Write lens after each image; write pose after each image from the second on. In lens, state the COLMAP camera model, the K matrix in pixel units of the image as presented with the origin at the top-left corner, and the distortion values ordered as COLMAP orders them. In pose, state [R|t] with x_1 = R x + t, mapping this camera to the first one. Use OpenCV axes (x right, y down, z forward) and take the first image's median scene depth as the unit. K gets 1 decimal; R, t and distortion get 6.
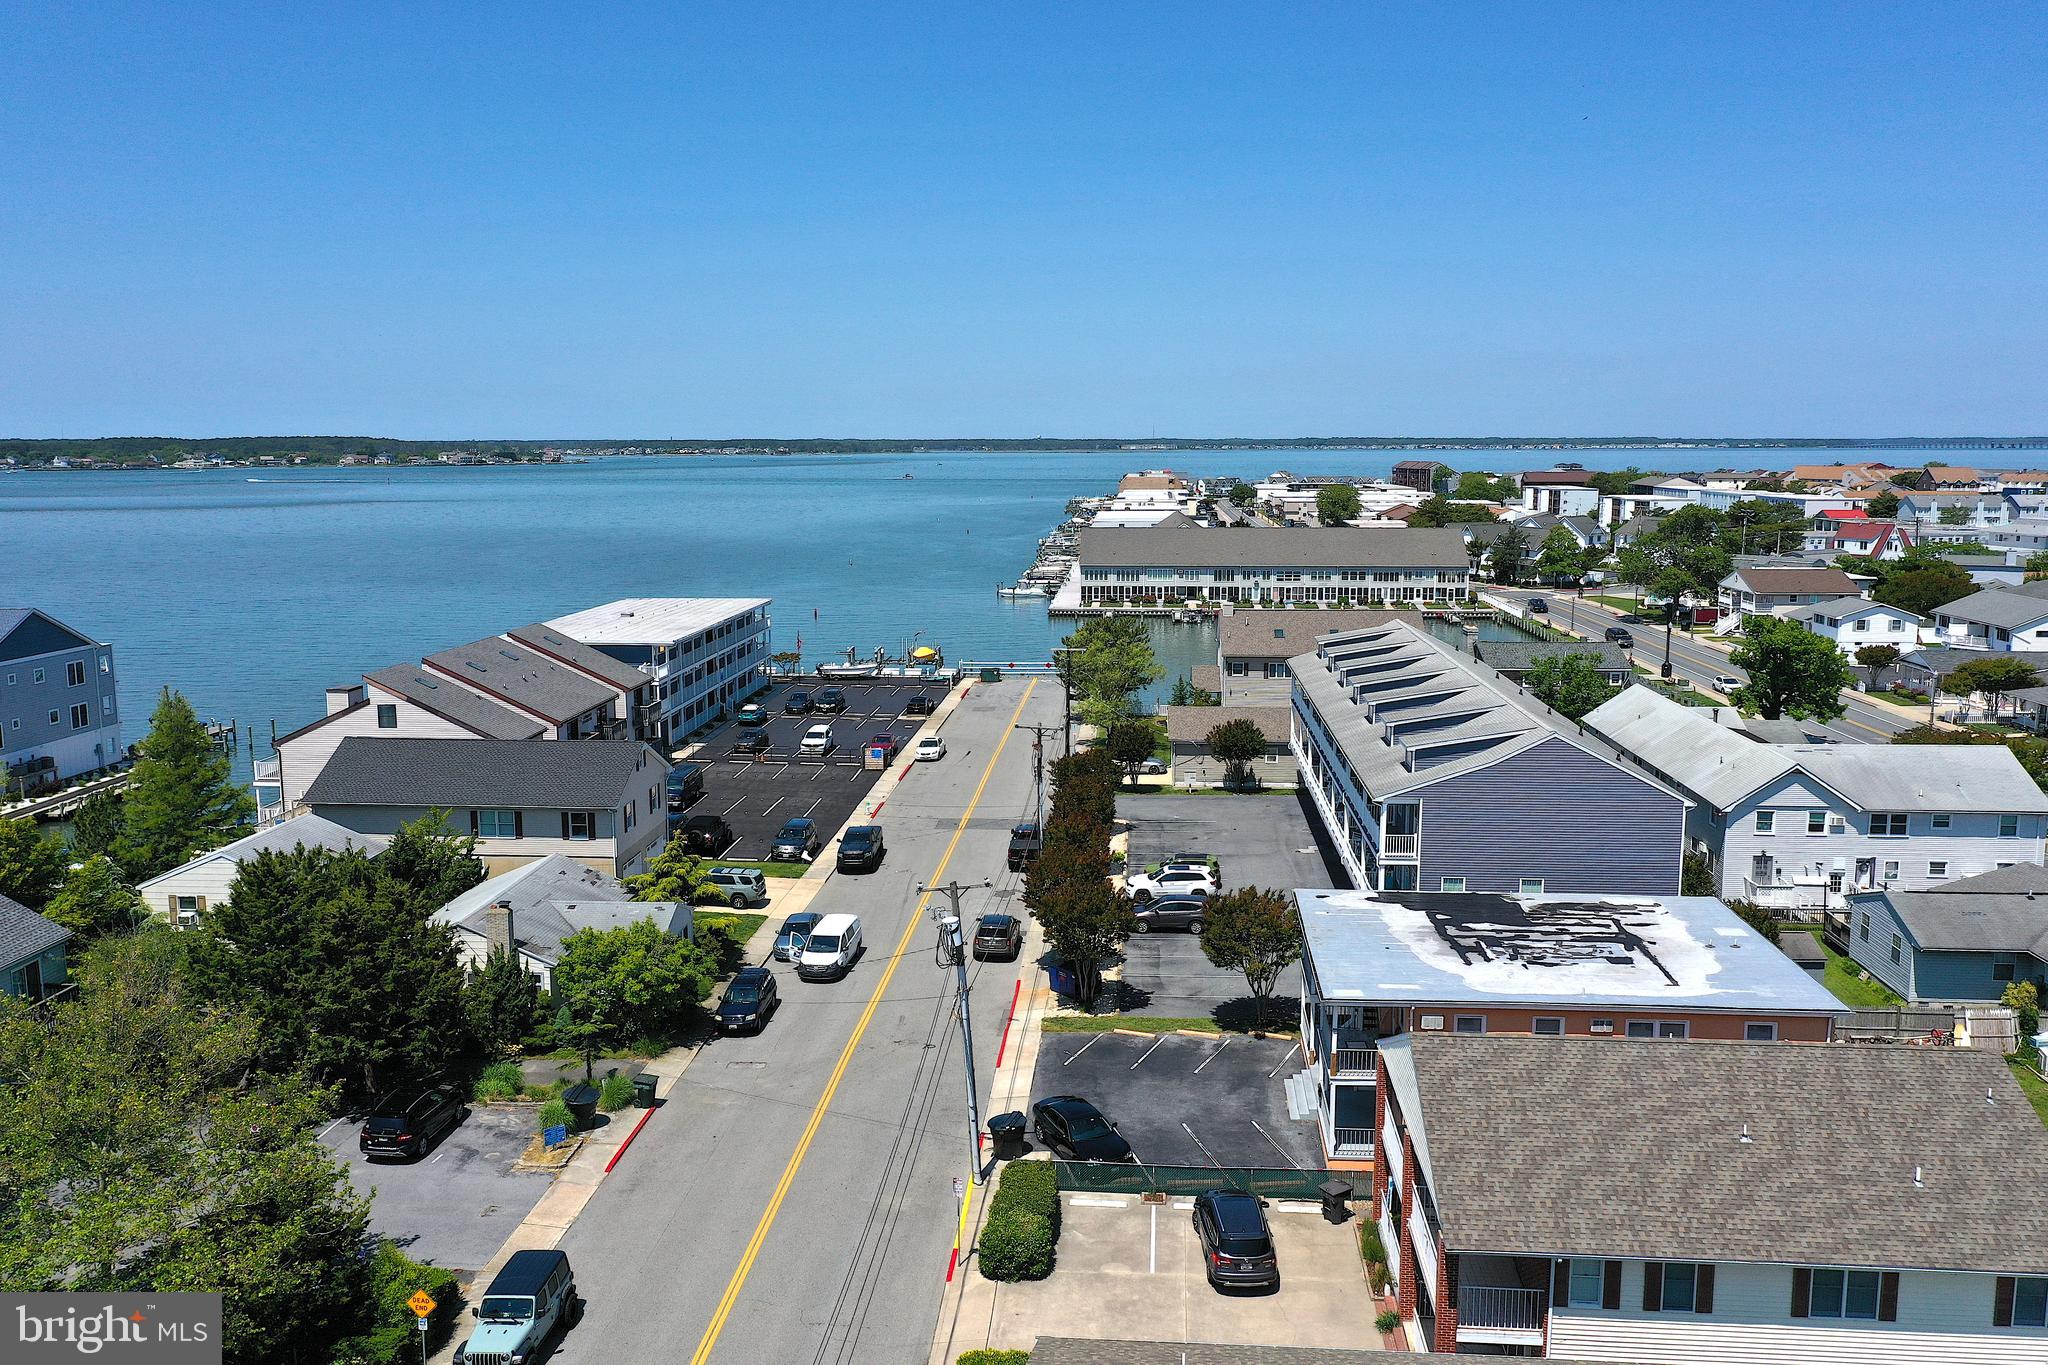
lens RADIAL K [[1613.8, 0, 1024.0], [0, 1613.8, 682.5], [0, 0, 1]] dist [0.002439, 0.000230]
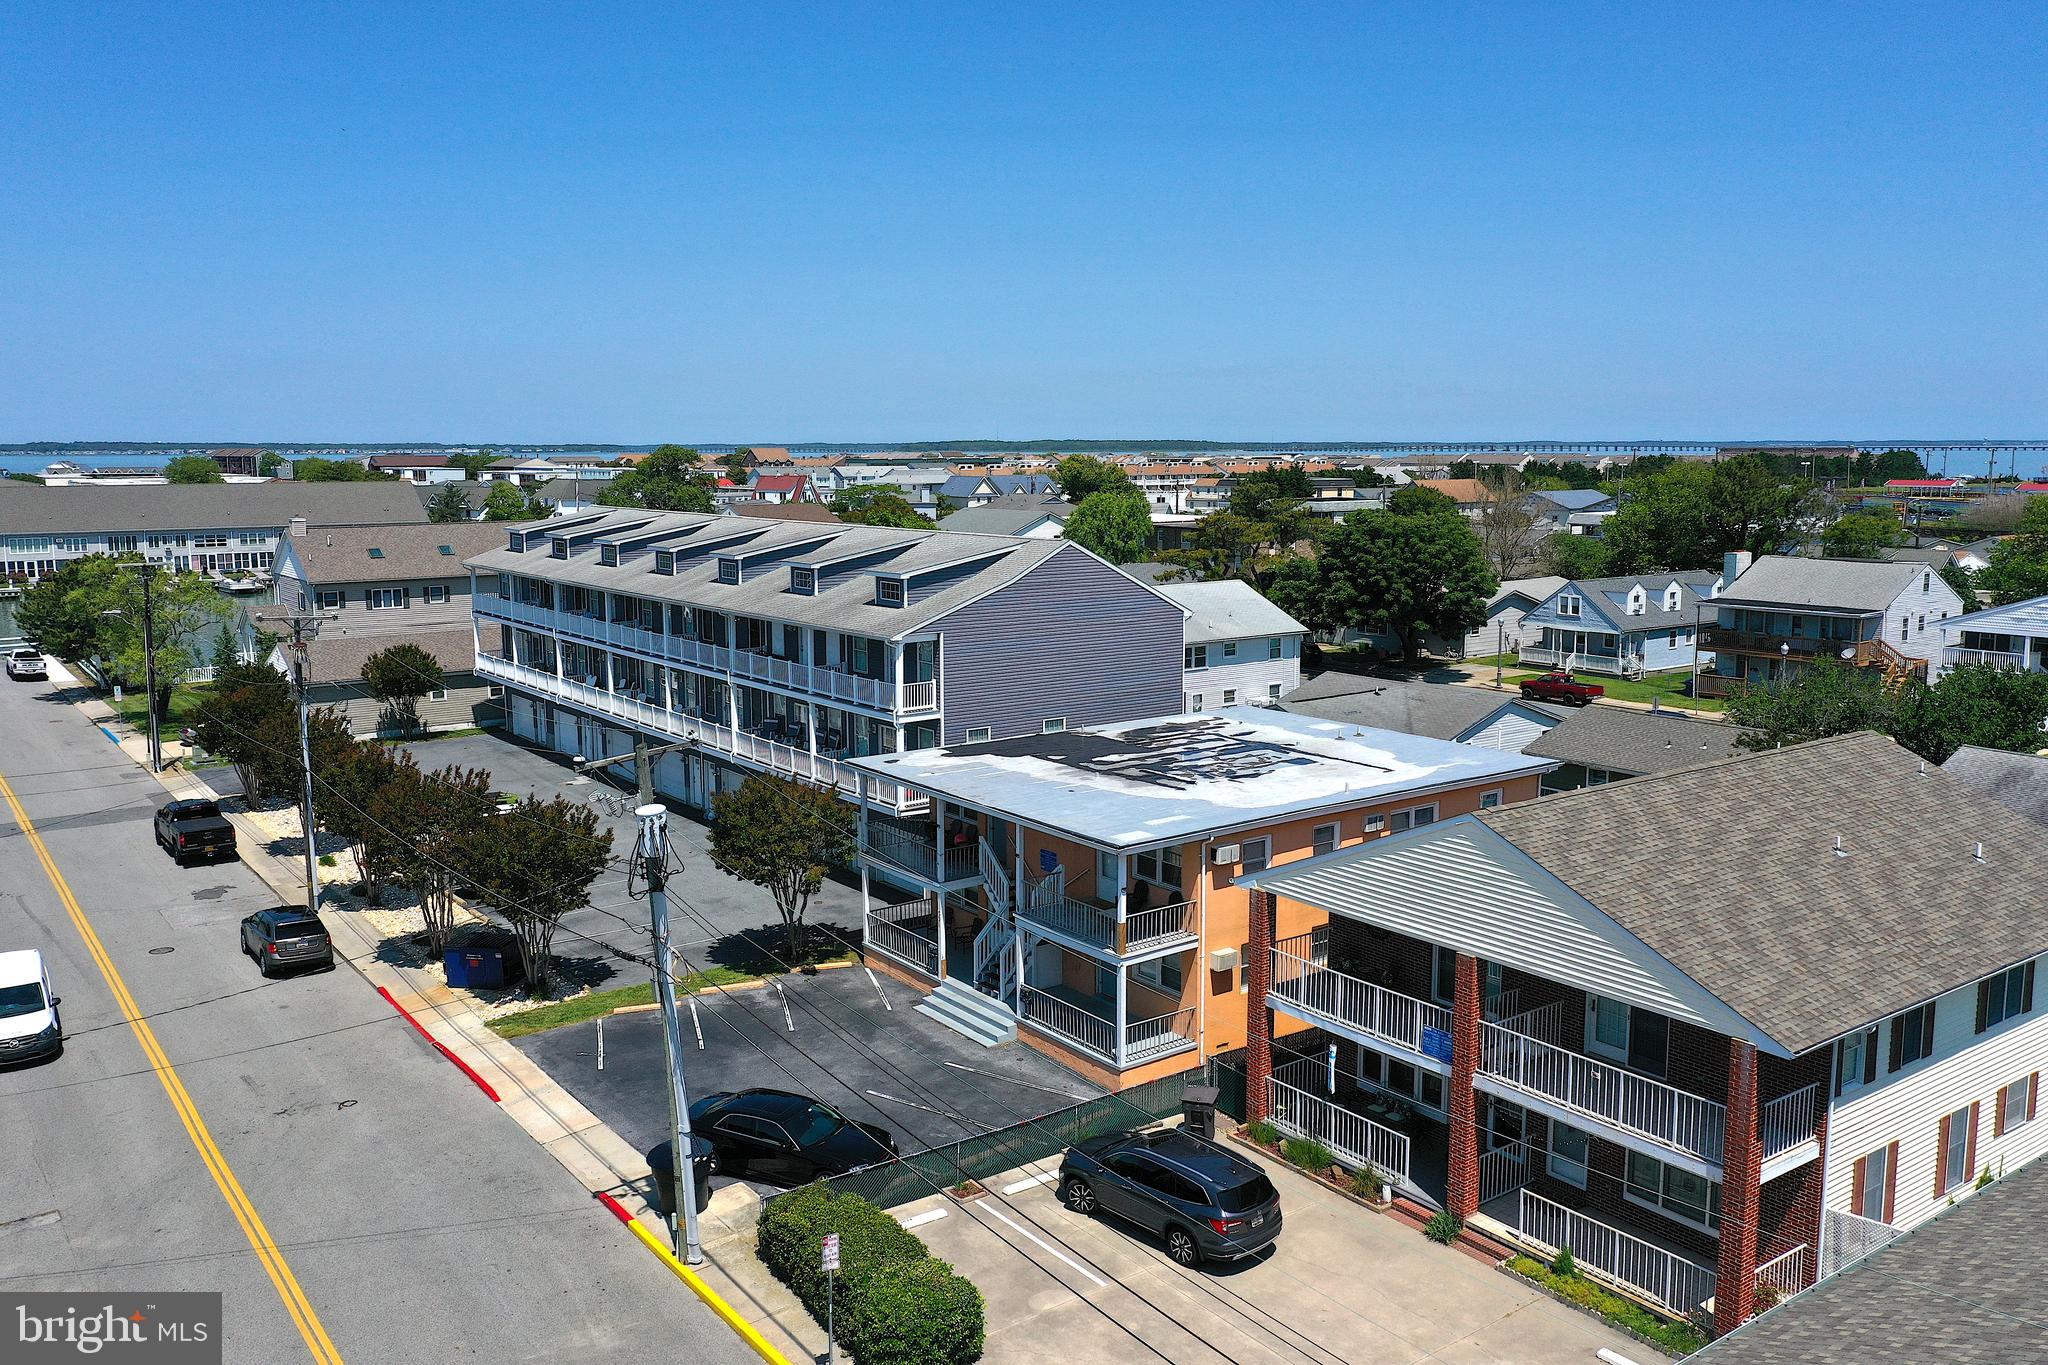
lens RADIAL K [[1613.8, 0, 1024.0], [0, 1613.8, 682.5], [0, 0, 1]] dist [0.002439, 0.000230]
pose [[0.753876, -0.093976, 0.650261, -0.230289], [0.097222, 0.994778, 0.031051, 0.072839], [-0.649783, 0.039811, 0.759076, 0.361506]]
